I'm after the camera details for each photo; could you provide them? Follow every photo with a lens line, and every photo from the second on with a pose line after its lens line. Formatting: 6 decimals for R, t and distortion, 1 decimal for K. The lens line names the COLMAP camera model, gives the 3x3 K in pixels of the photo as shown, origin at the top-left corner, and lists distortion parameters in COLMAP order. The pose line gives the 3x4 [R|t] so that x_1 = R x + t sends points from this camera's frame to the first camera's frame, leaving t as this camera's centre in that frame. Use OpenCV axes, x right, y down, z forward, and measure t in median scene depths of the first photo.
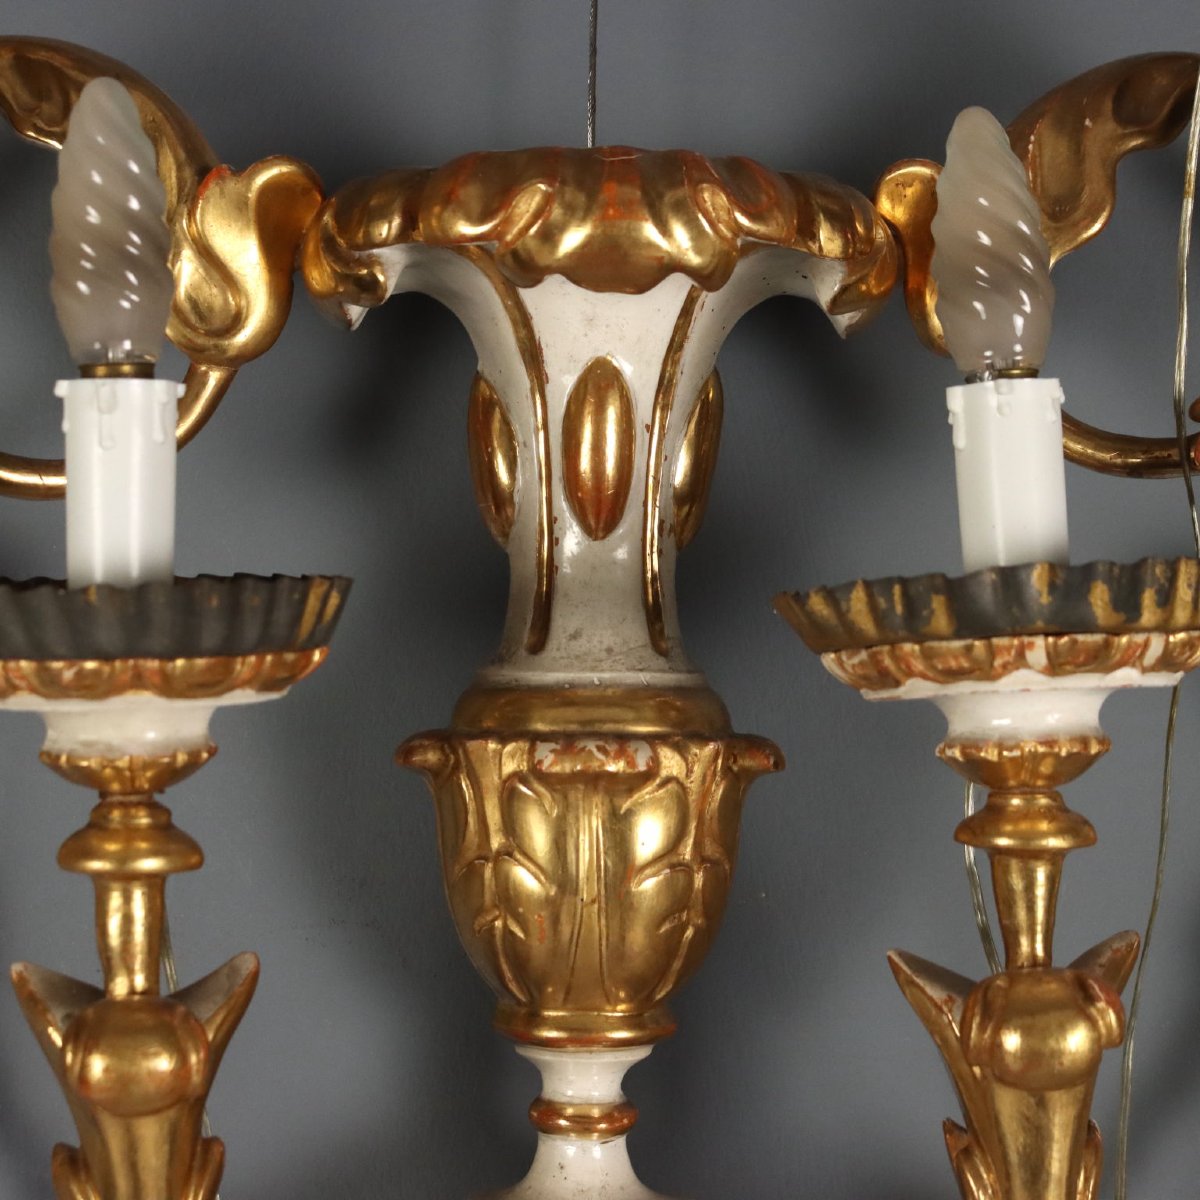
lens RADIAL K [[2352.5, 0, 596.4], [0, 2352.5, 597.8], [0, 0, 1]] dist [-0.079053, 0.000000]
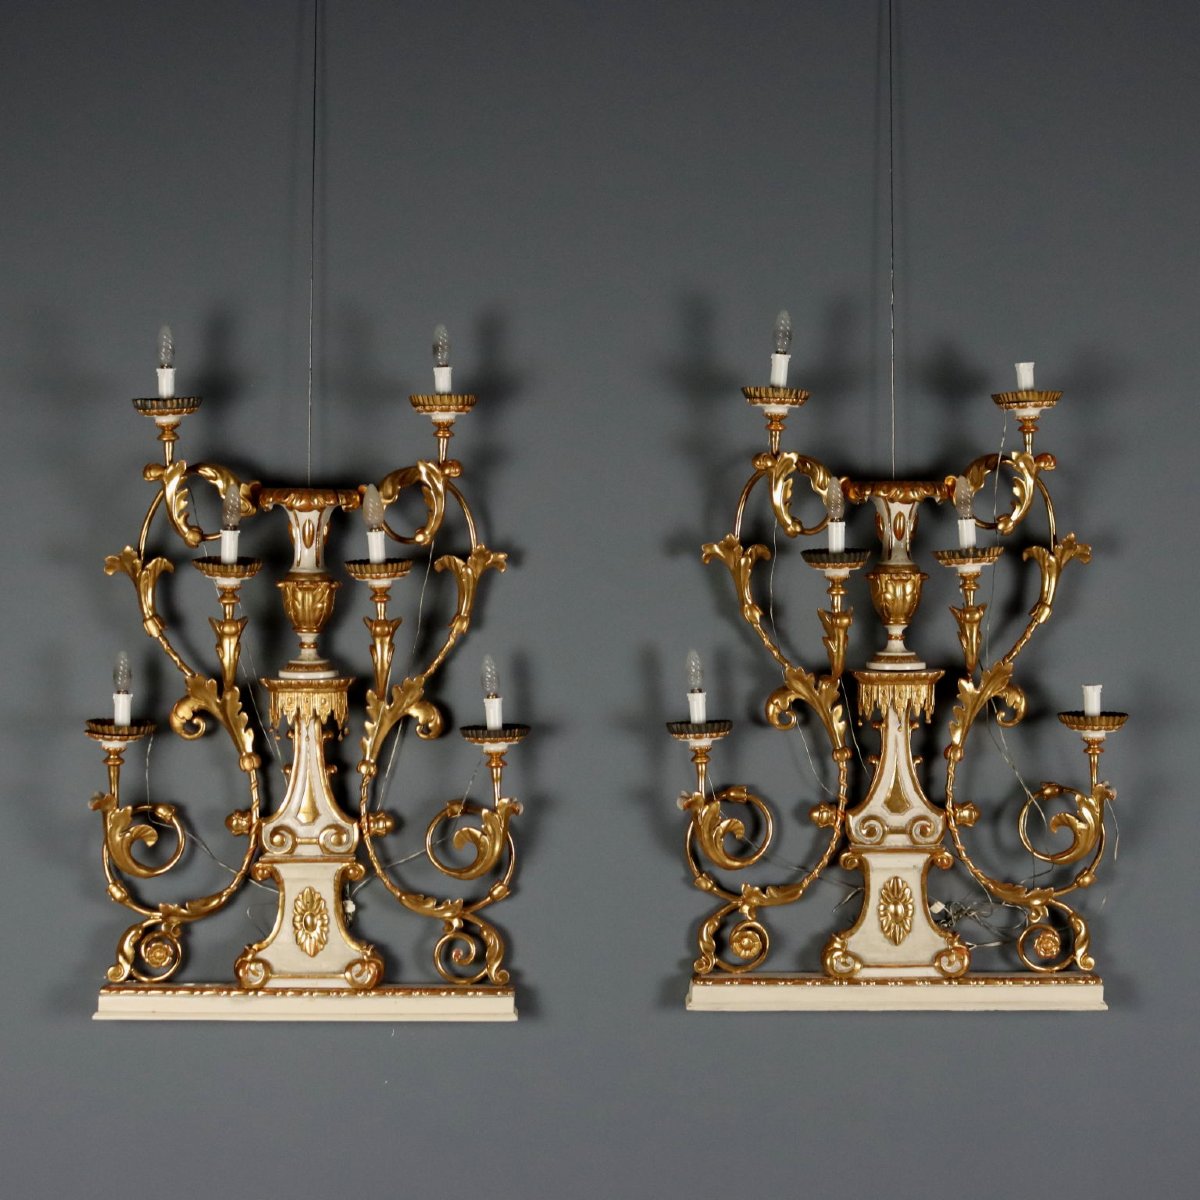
lens RADIAL K [[2508.1, 0, 603.8], [0, 2508.1, 594.5], [0, 0, 1]] dist [-0.042335, 0.000000]
pose [[0.999584, -0.013232, 0.025640, -0.952662], [0.011558, 0.997859, 0.064375, -0.319087], [-0.026437, -0.064052, 0.997596, -5.572571]]
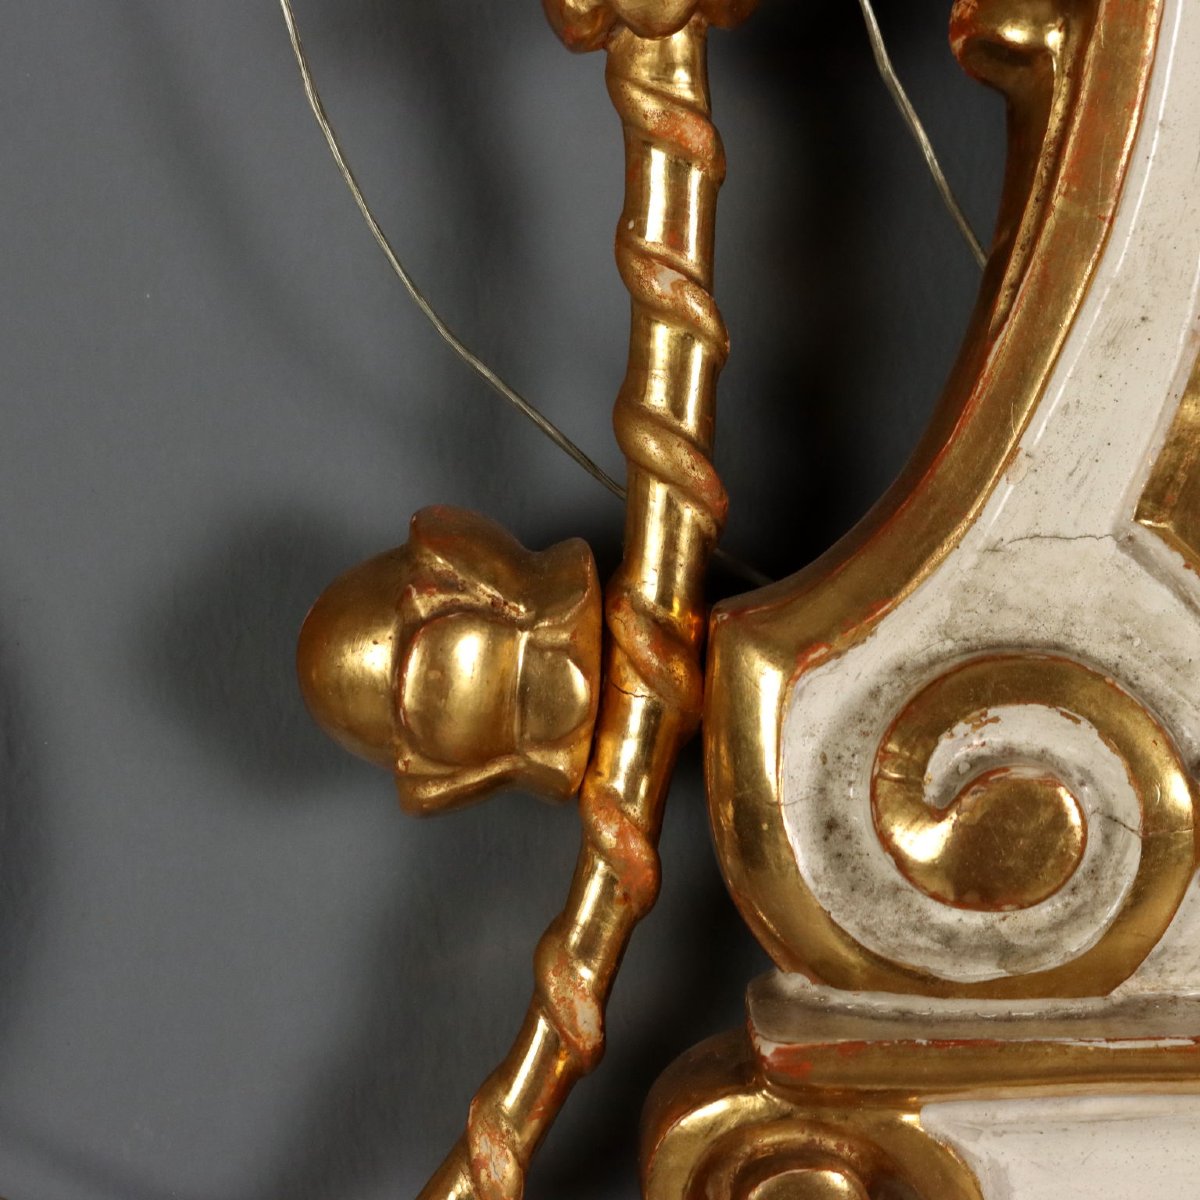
lens RADIAL K [[2945.4, 0, 602.1], [0, 2945.4, 599.3], [0, 0, 1]] dist [-0.089771, 0.000000]
pose [[0.997986, -0.033869, 0.053633, -0.204544], [0.029005, 0.995608, 0.089011, 0.631318], [-0.056412, -0.087276, 0.994586, 0.364125]]
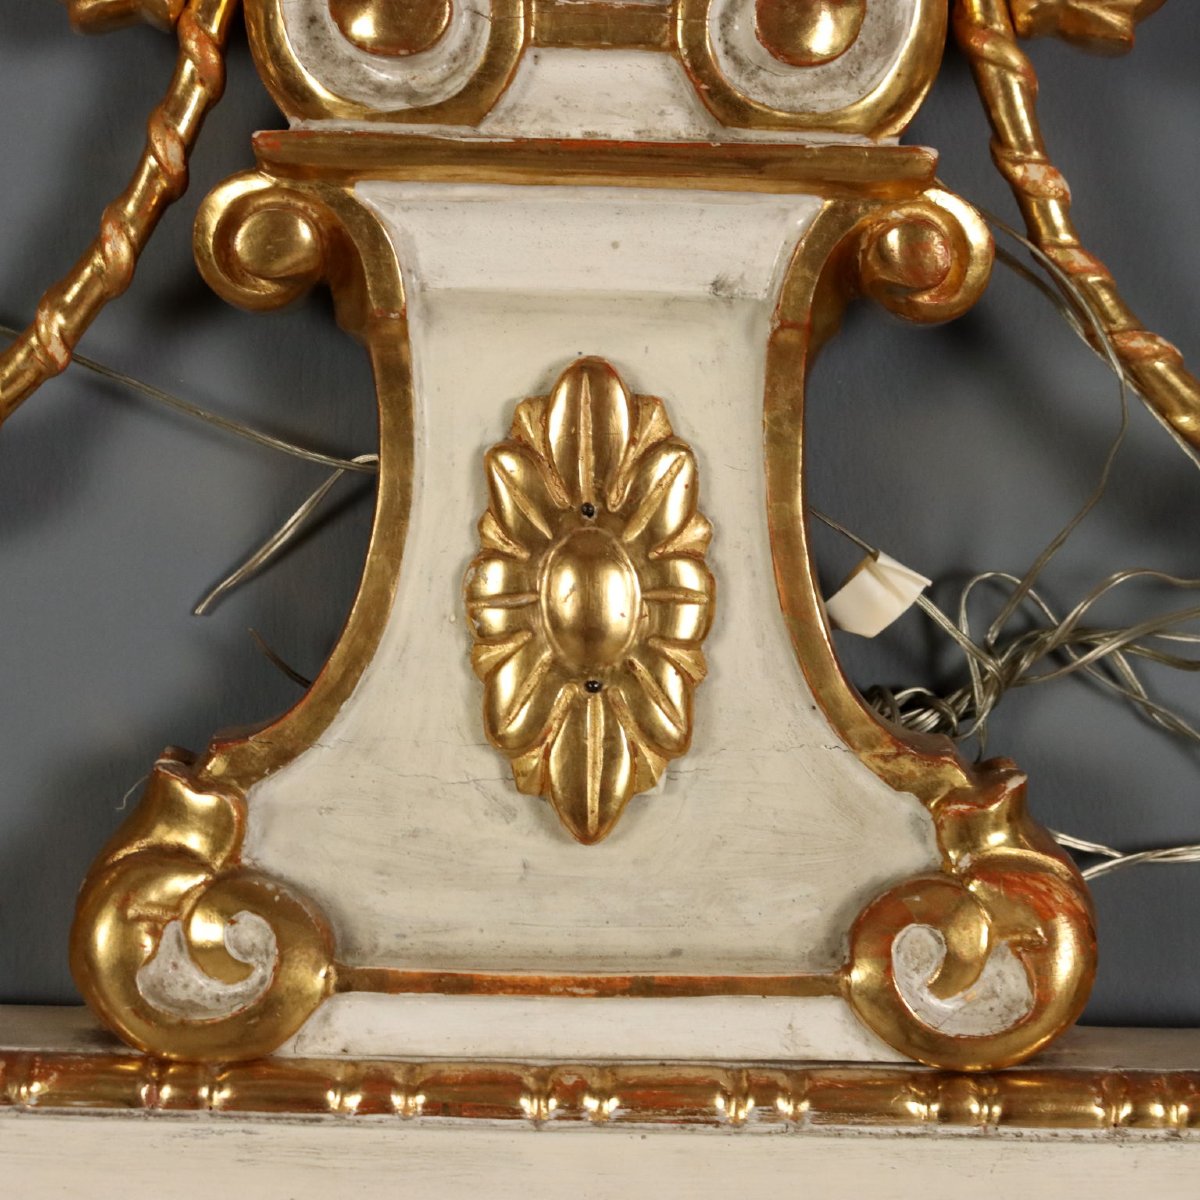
lens RADIAL K [[2352.5, 0, 597.2], [0, 2352.5, 598.7], [0, 0, 1]] dist [-0.079053, 0.000000]
pose [[0.999580, 0.007333, 0.028054, -0.033905], [-0.009568, 0.996718, 0.080382, 0.889759], [-0.027372, -0.080617, 0.996369, 0.123916]]
